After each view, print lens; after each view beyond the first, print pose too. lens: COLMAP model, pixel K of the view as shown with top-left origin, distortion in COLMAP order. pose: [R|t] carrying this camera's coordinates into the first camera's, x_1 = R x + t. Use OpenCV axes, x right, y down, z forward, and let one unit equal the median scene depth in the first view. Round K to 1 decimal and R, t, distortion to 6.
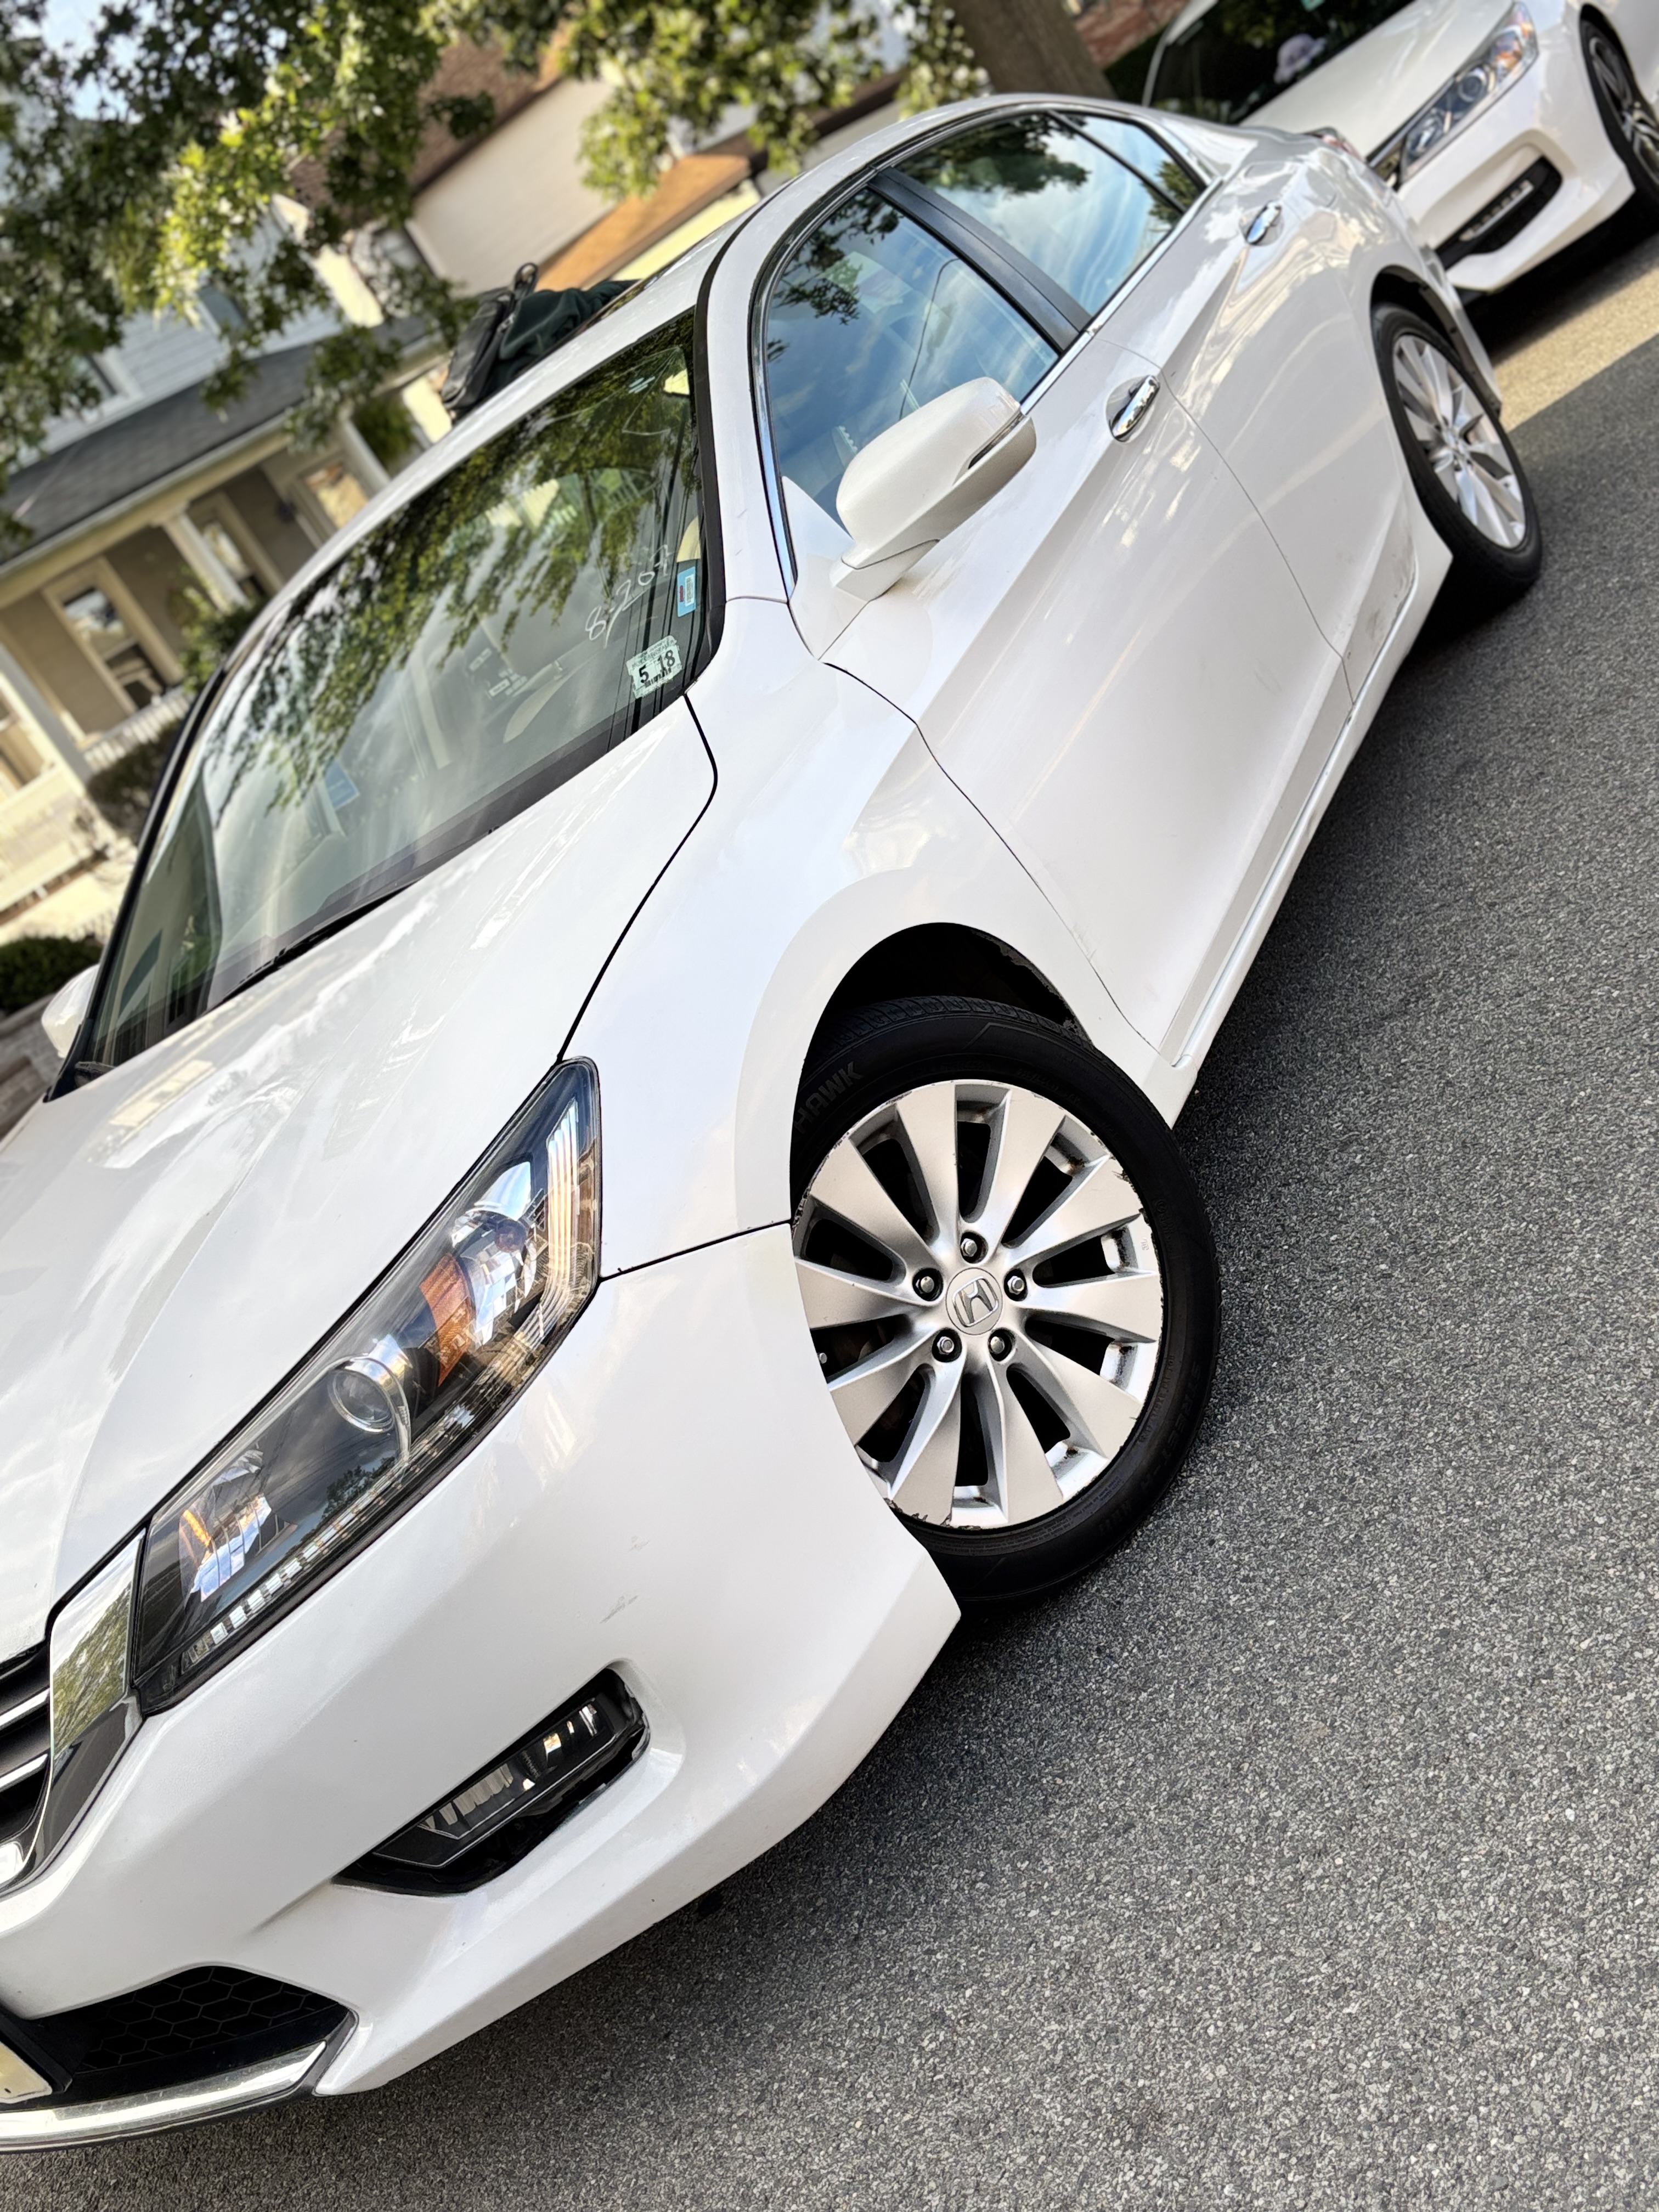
lens RADIAL K [[2242.5, 0, 777.2], [0, 2242.5, 1112.8], [0, 0, 1]] dist [-0.004860, 0.025685]
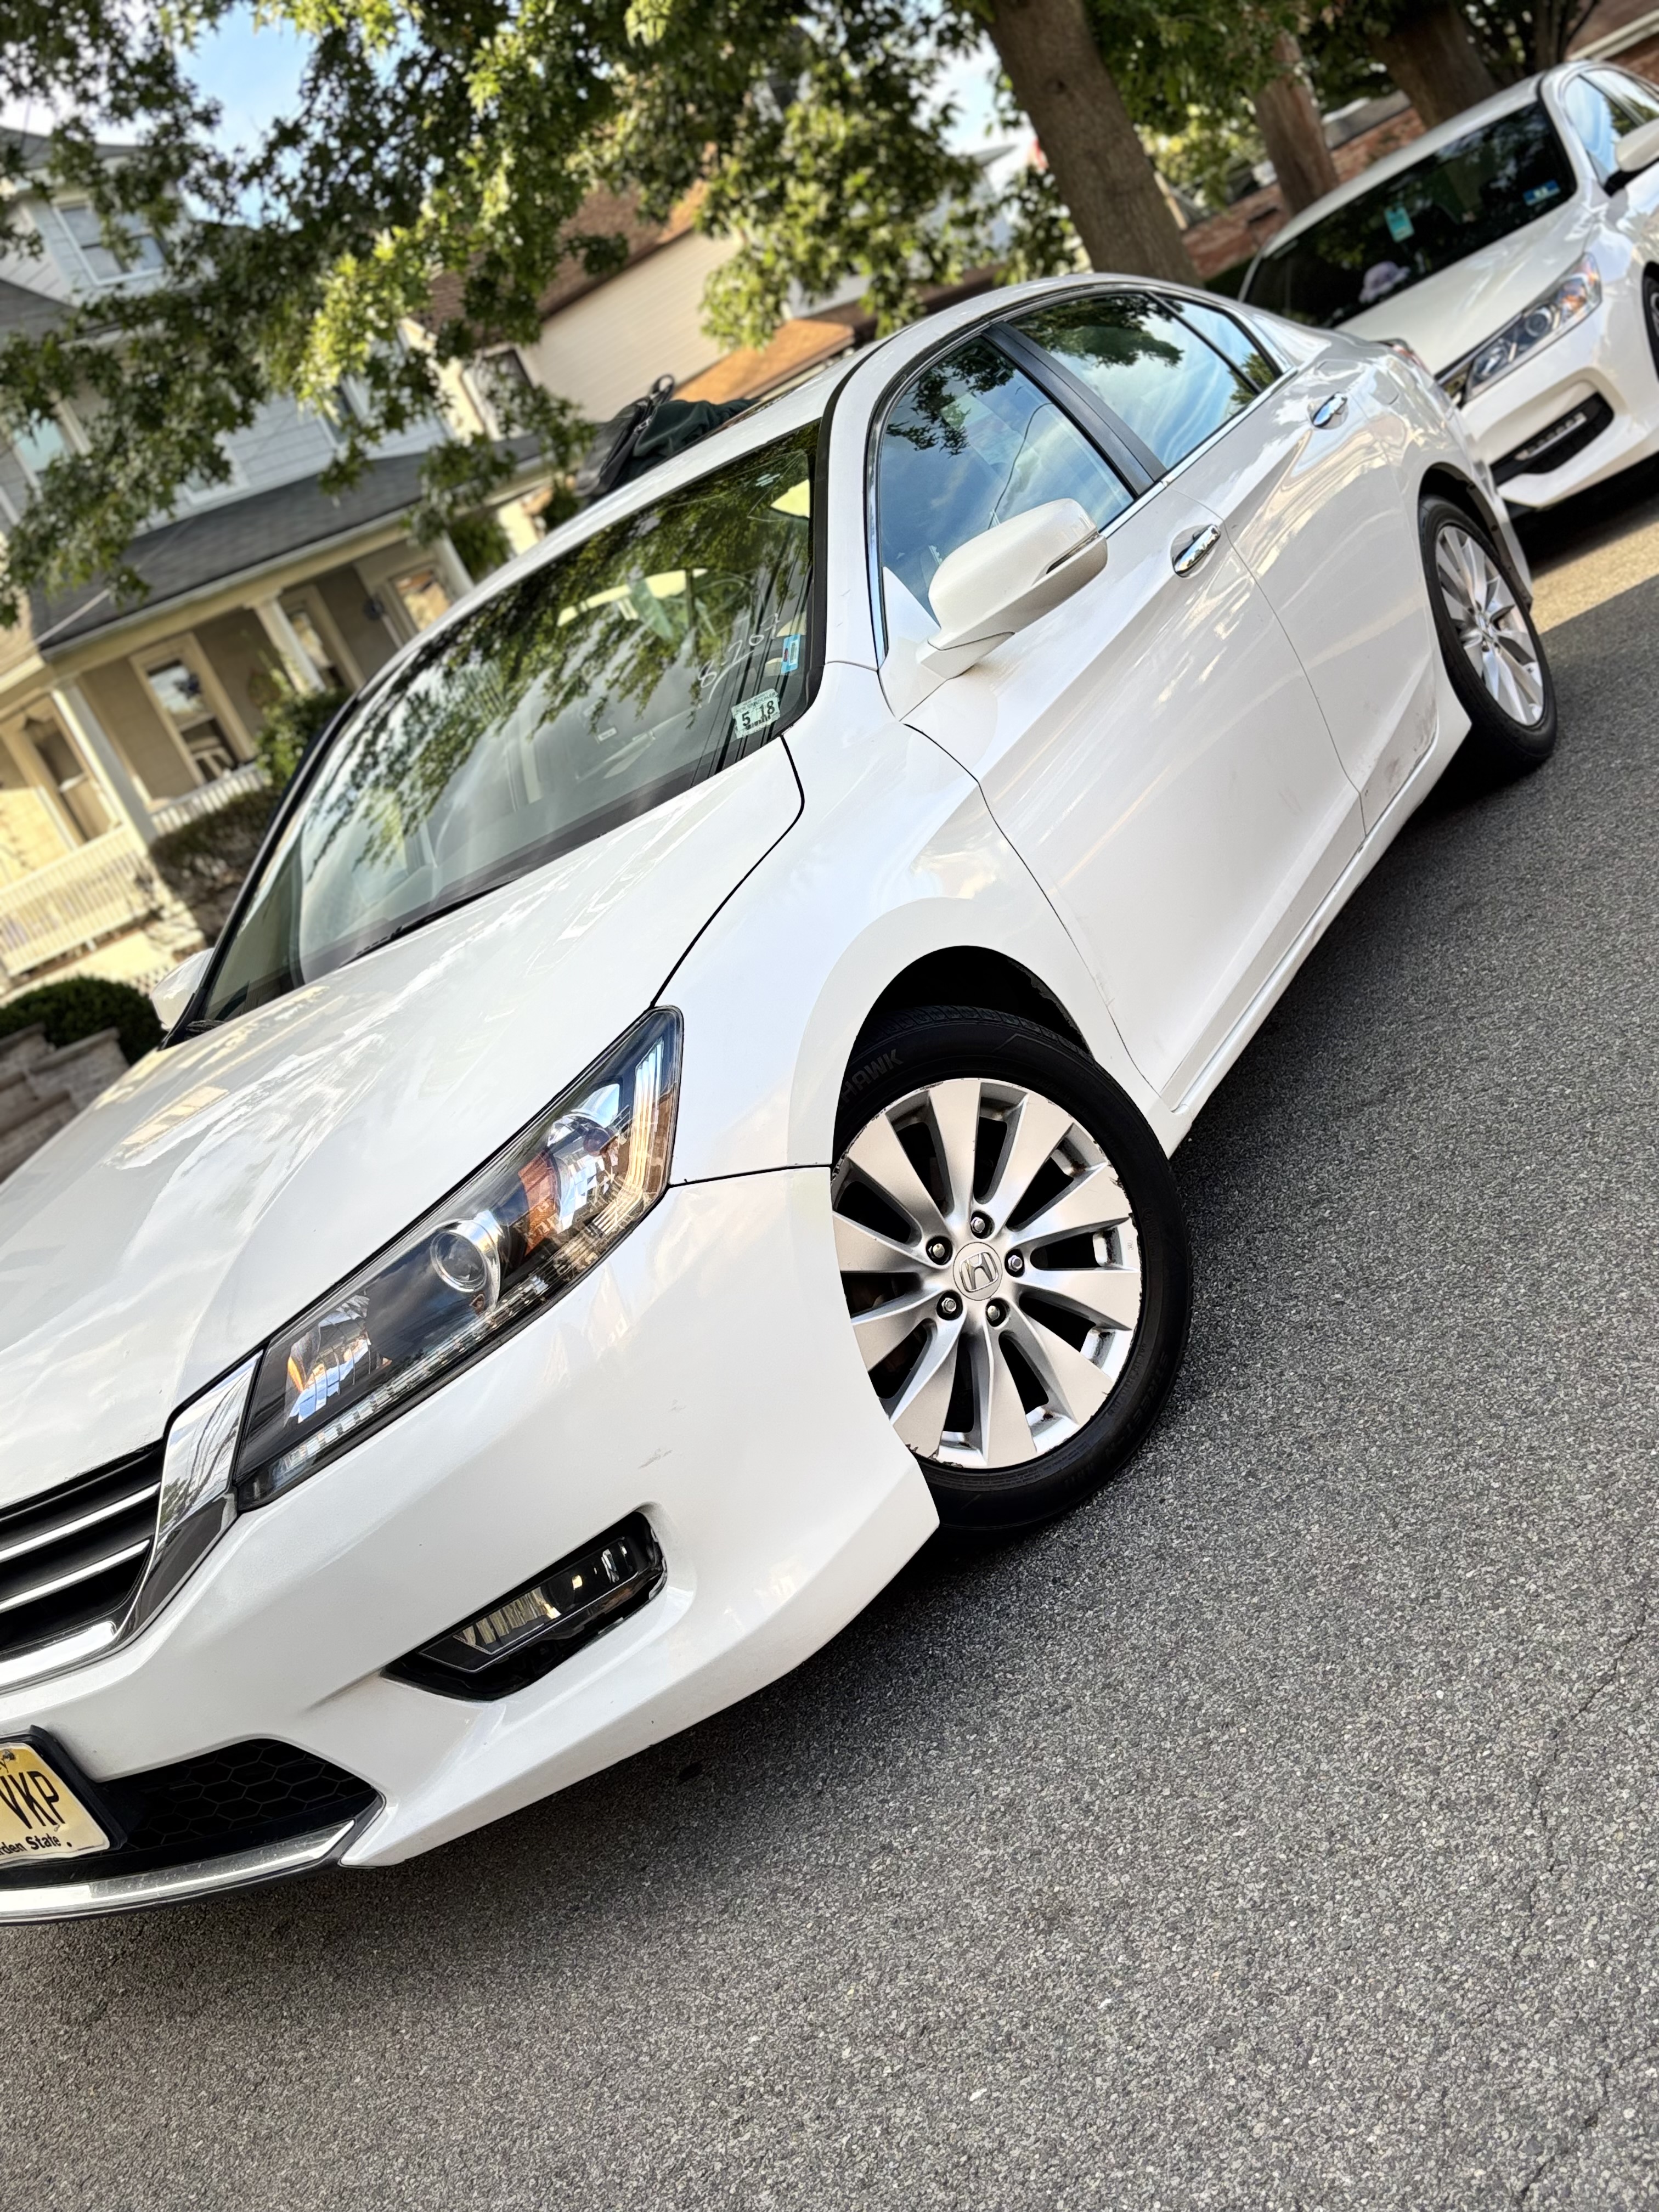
lens RADIAL K [[2230.2, 0, 766.8], [0, 2230.2, 1106.4], [0, 0, 1]] dist [0.049672, -0.144713]
pose [[0.993648, 0.111957, -0.011395, -0.014537], [-0.112472, 0.991383, -0.067149, 0.081048], [0.003779, 0.068004, 0.997678, -0.135557]]
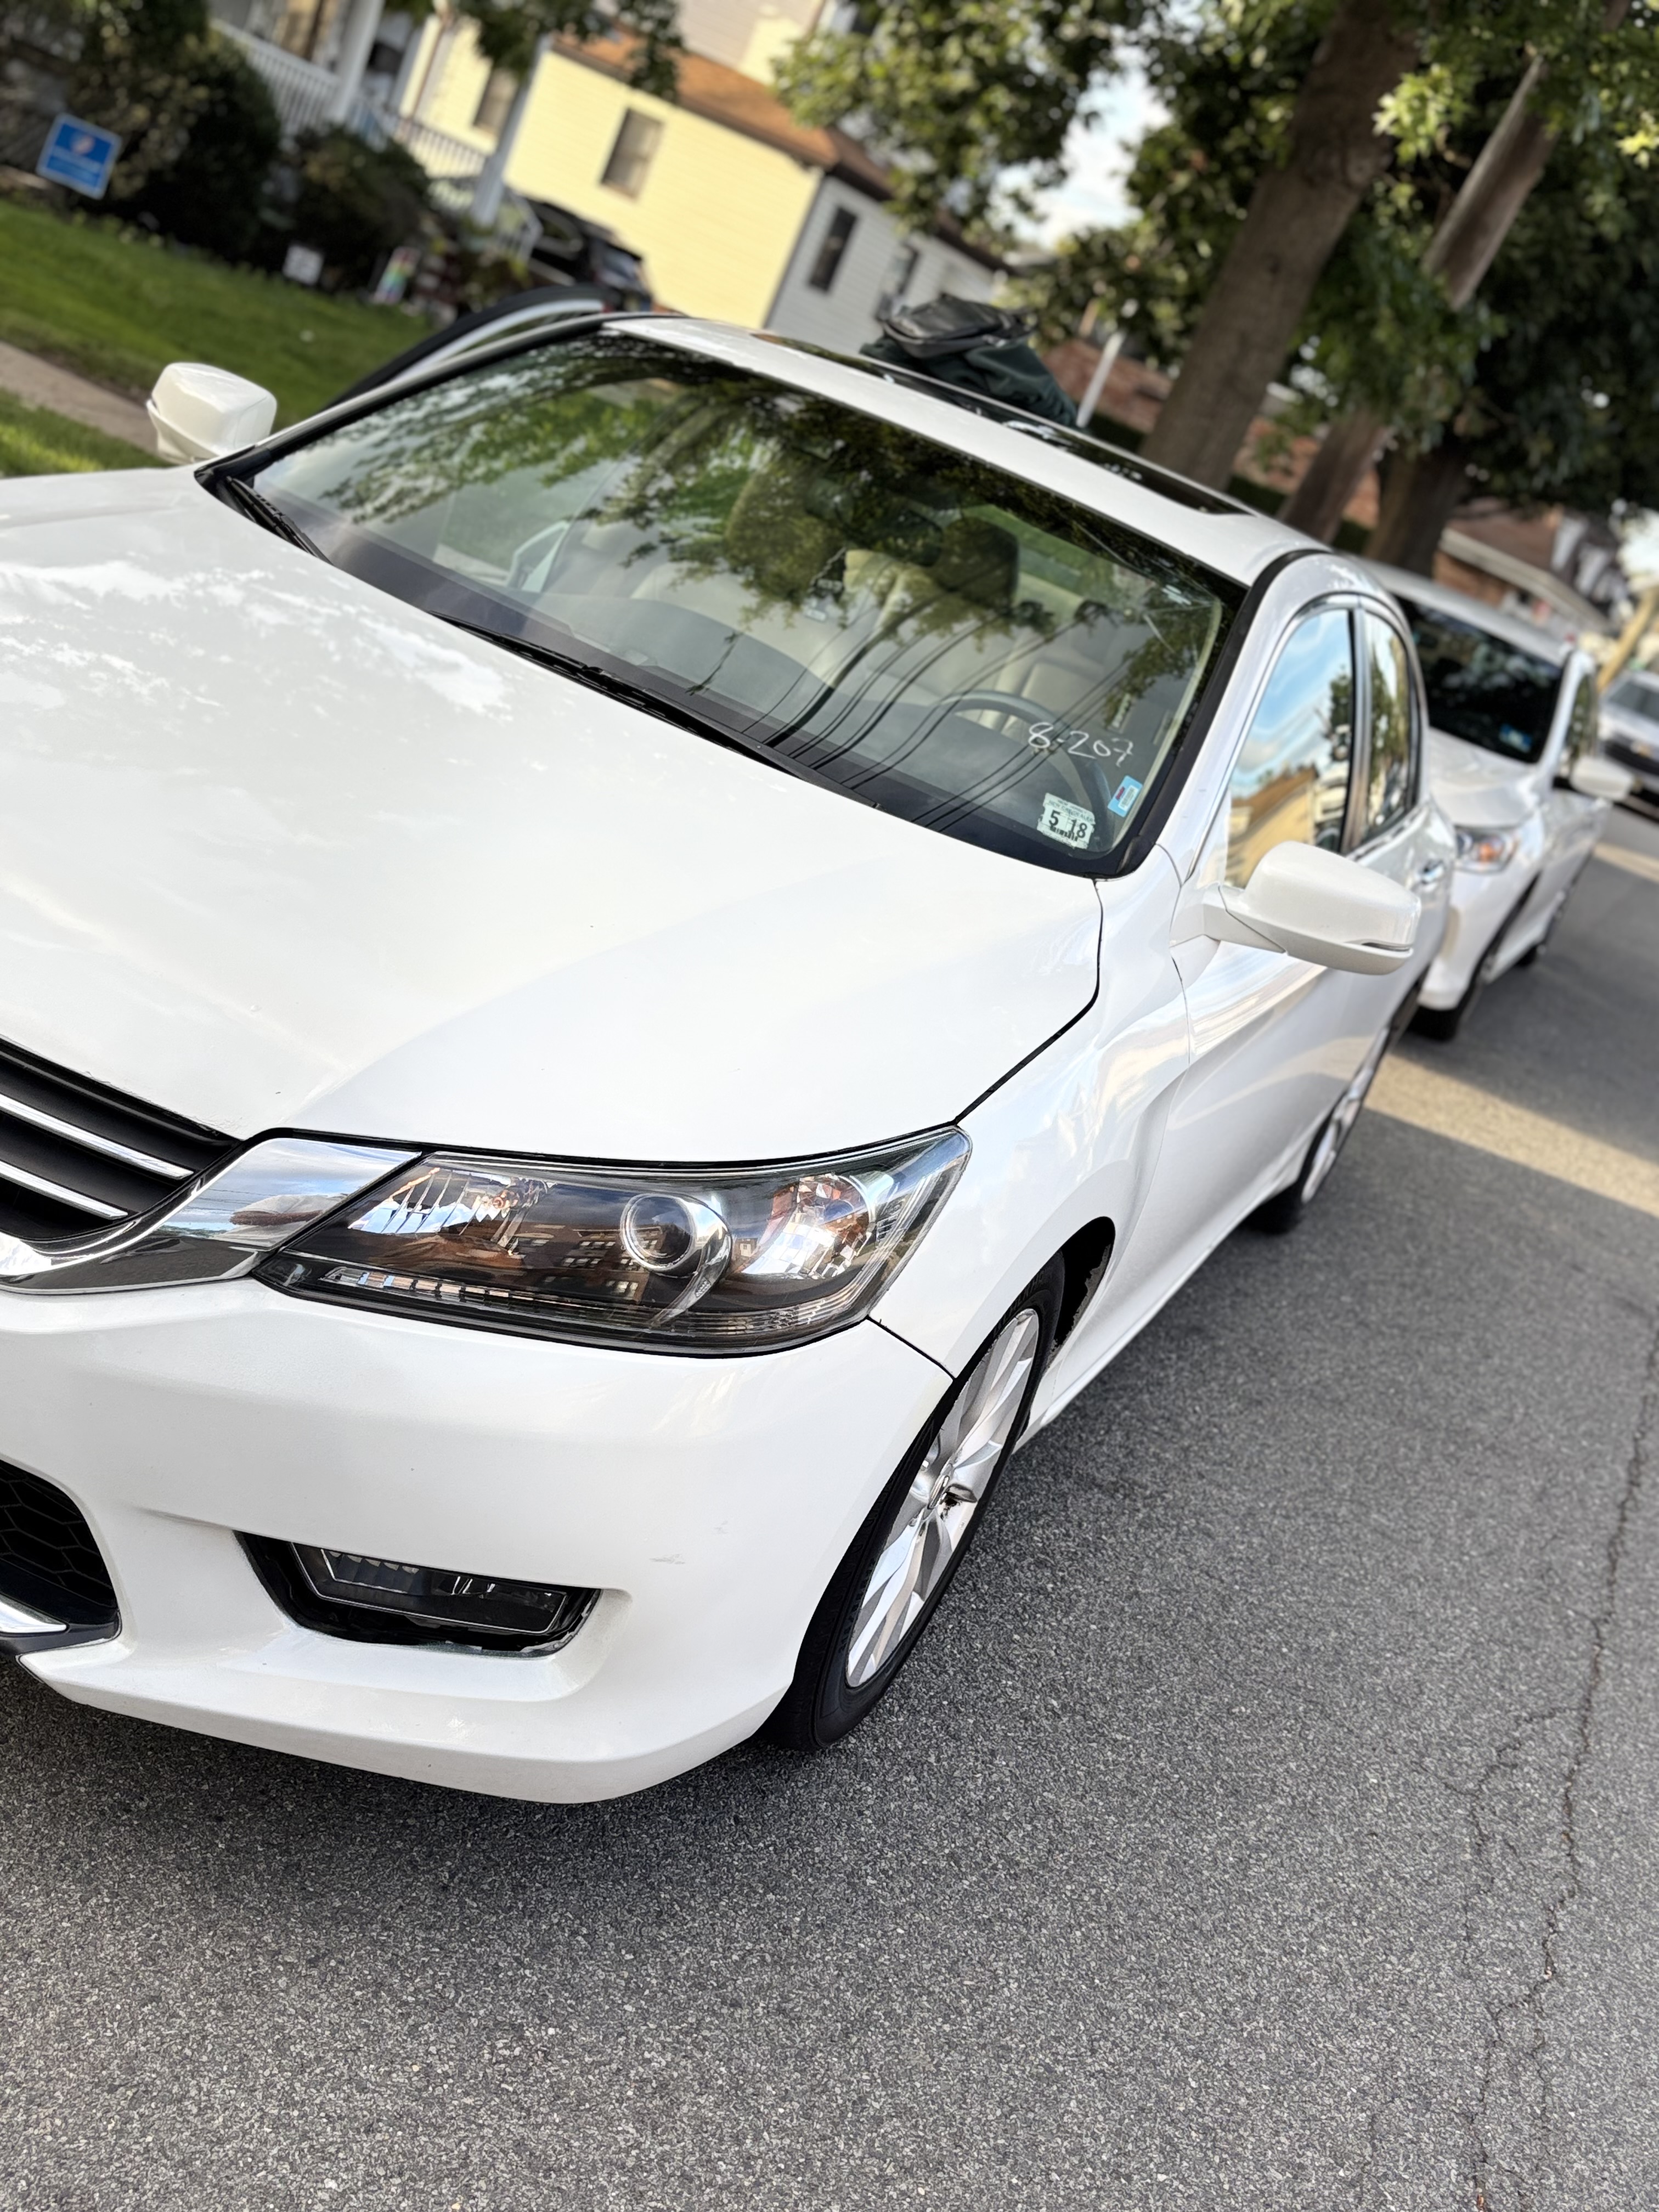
lens RADIAL K [[2278.9, 0, 831.4], [0, 2278.9, 1057.1], [0, 0, 1]] dist [-0.073930, 0.176551]
pose [[0.562611, 0.763878, 0.316163, -0.386544], [-0.755635, 0.630290, -0.178186, 0.148520], [-0.335387, -0.138654, 0.931821, 0.035945]]
